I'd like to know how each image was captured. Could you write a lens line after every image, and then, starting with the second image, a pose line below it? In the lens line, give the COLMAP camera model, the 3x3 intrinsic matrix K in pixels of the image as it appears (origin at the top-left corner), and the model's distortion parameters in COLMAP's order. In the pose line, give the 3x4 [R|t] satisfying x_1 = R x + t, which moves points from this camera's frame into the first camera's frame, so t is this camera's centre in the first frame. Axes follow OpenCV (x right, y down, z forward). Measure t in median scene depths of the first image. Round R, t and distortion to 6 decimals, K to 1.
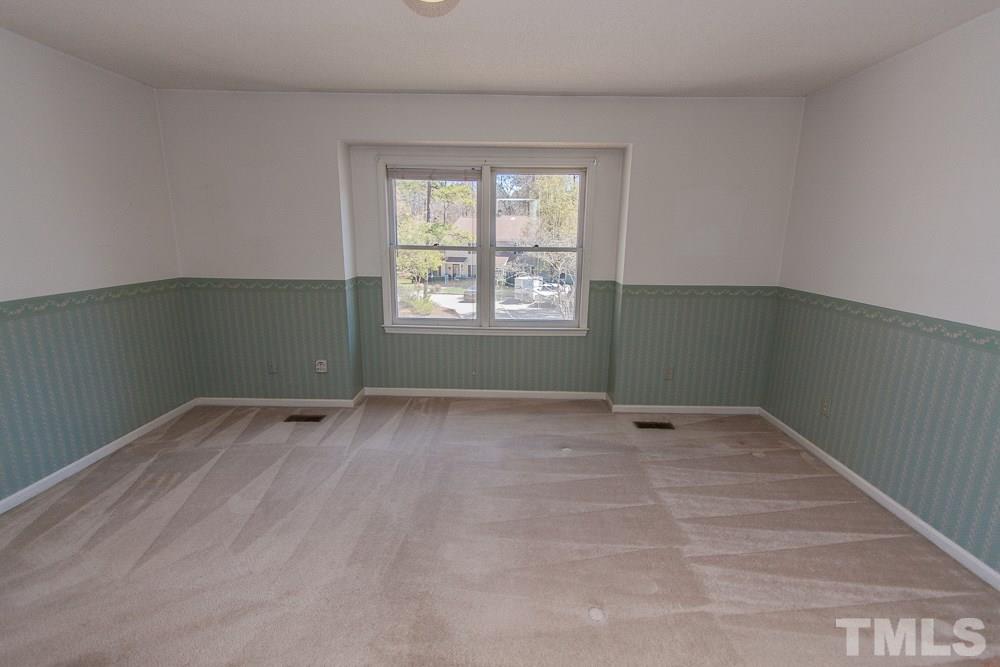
lens RADIAL K [[459.3, 0, 498.1], [0, 459.3, 336.3], [0, 0, 1]] dist [0.007060, -0.003674]
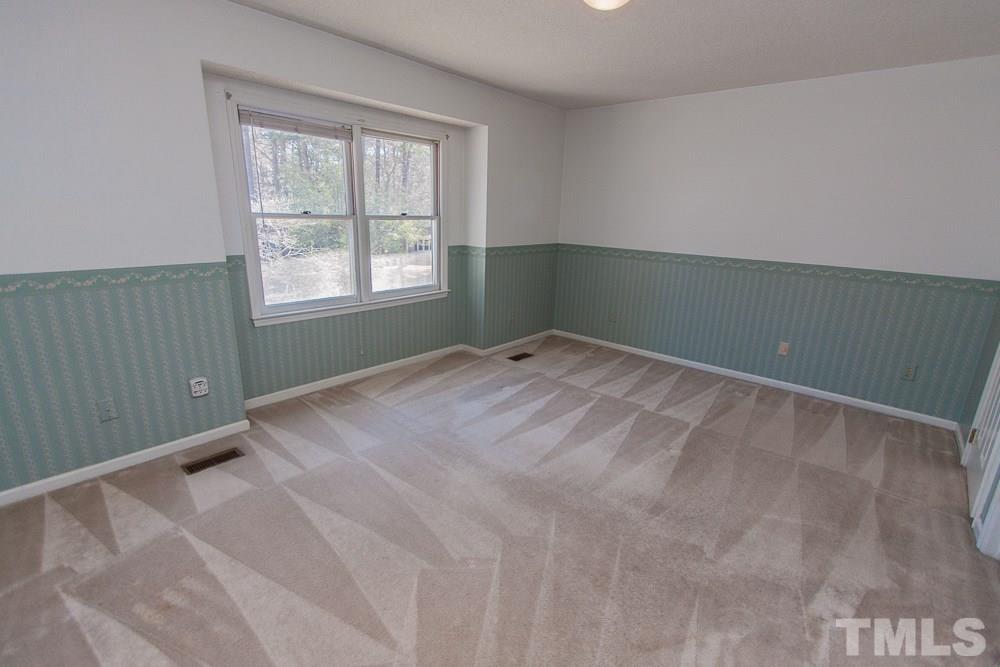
lens RADIAL K [[459.3, 0, 498.6], [0, 459.3, 335.7], [0, 0, 1]] dist [0.007060, -0.003674]
pose [[0.645694, -0.192874, 0.738837, -0.600308], [0.144740, 0.980948, 0.129584, -0.036466], [-0.749753, 0.023268, 0.661308, 0.188777]]
